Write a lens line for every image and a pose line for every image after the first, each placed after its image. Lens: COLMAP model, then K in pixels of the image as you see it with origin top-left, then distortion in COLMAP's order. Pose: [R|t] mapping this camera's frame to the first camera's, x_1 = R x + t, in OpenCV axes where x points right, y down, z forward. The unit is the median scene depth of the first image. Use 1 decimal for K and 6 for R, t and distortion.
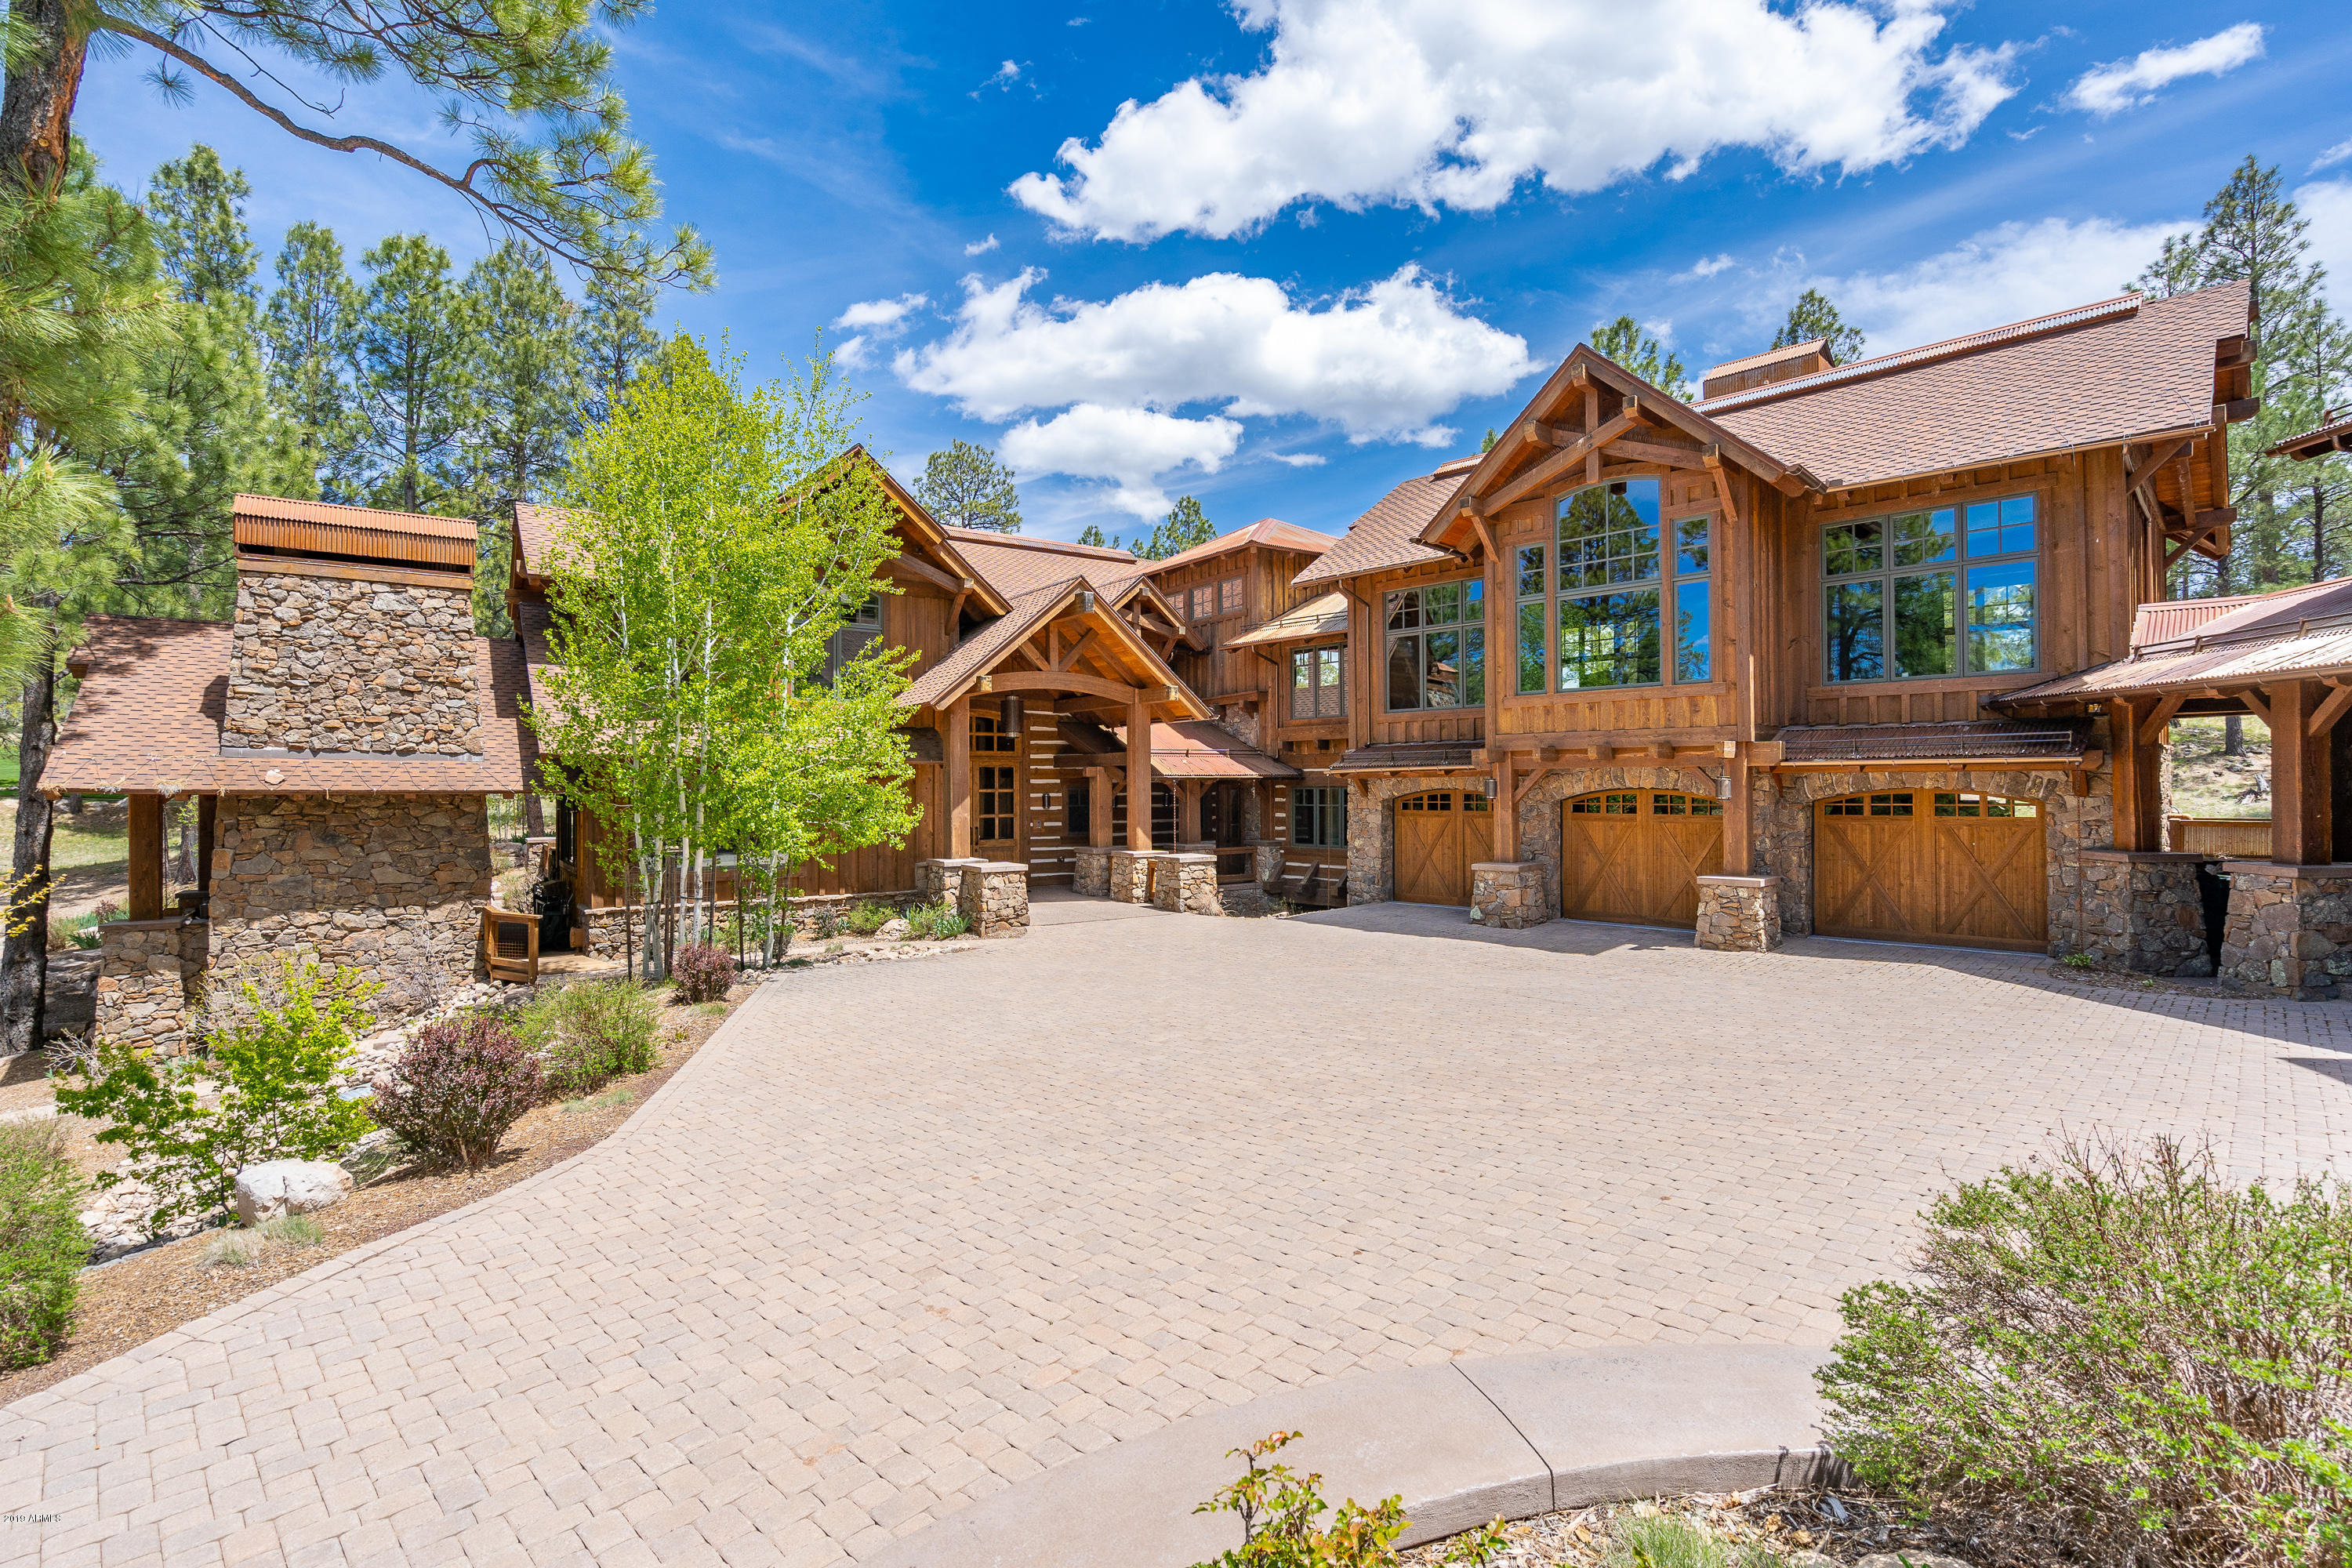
lens RADIAL K [[1081.1, 0, 1182.3], [0, 1081.1, 773.4], [0, 0, 1]] dist [-0.007170, 0.000410]
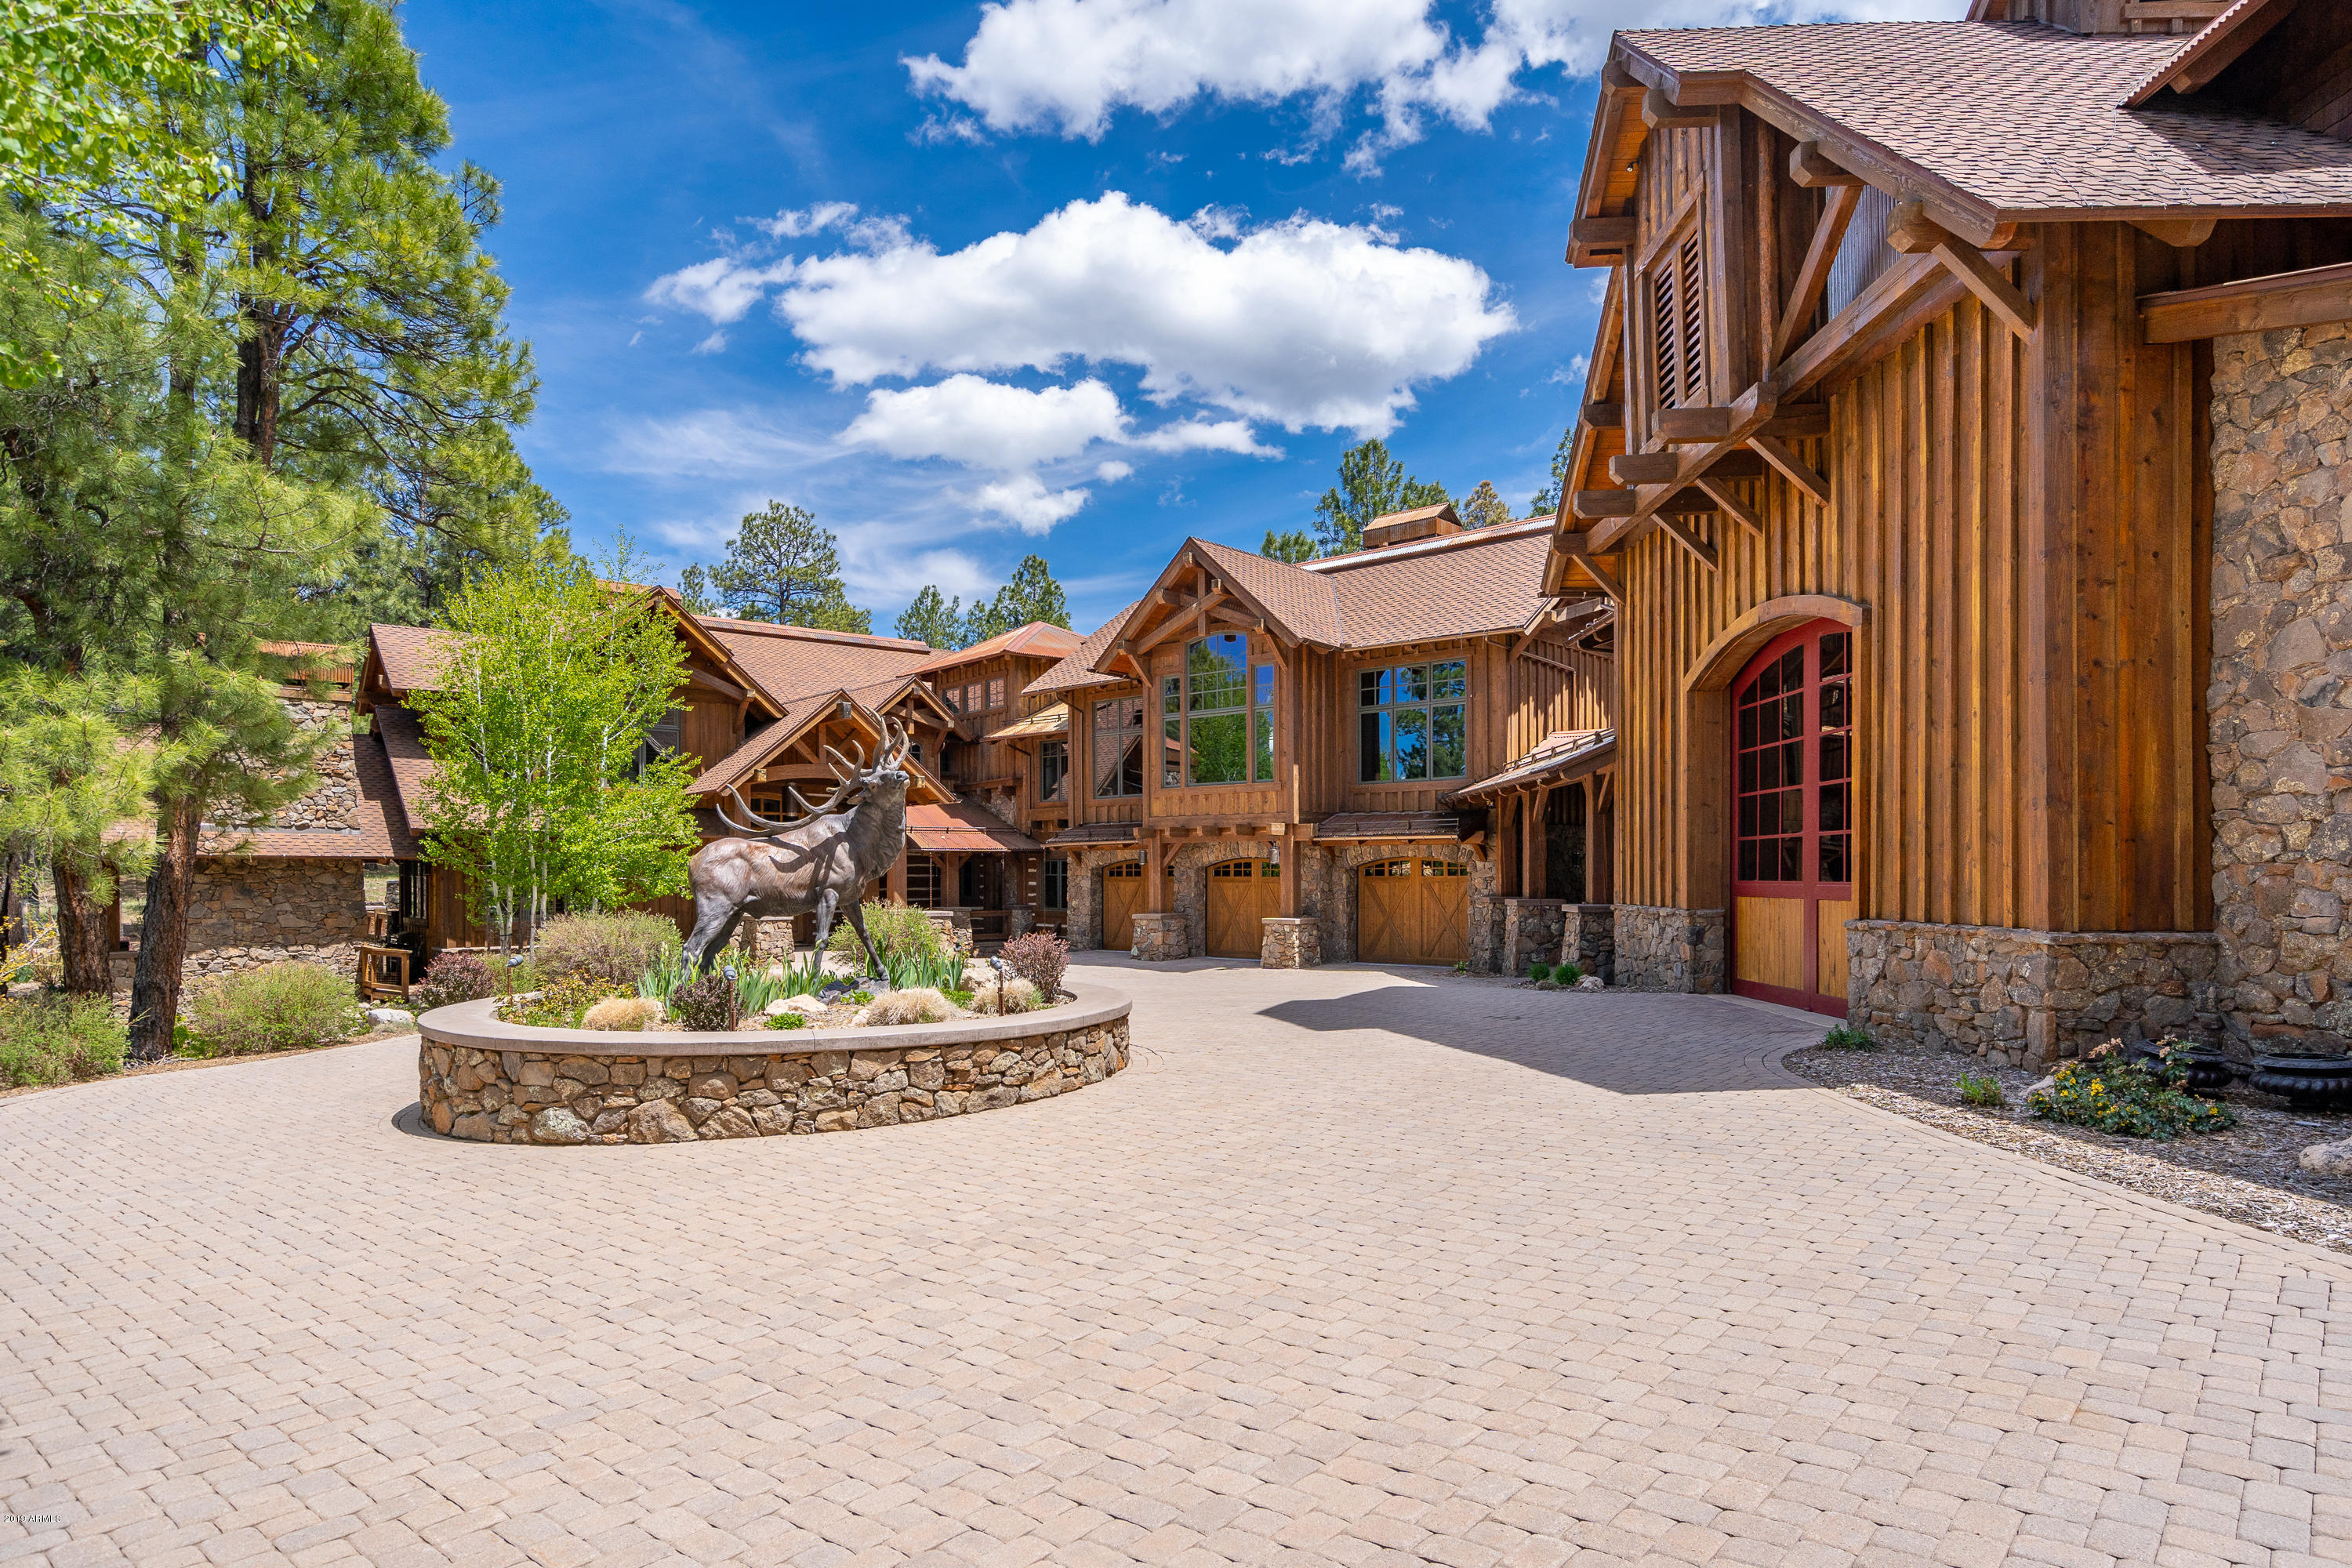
lens RADIAL K [[1299.8, 0, 1177.9], [0, 1299.8, 871.9], [0, 0, 1]] dist [-0.001575, 0.000437]
pose [[0.996922, 0.001638, 0.078379, 0.206468], [-0.002621, 0.999919, 0.012444, 0.011783], [-0.078352, -0.012611, 0.996846, -0.626866]]
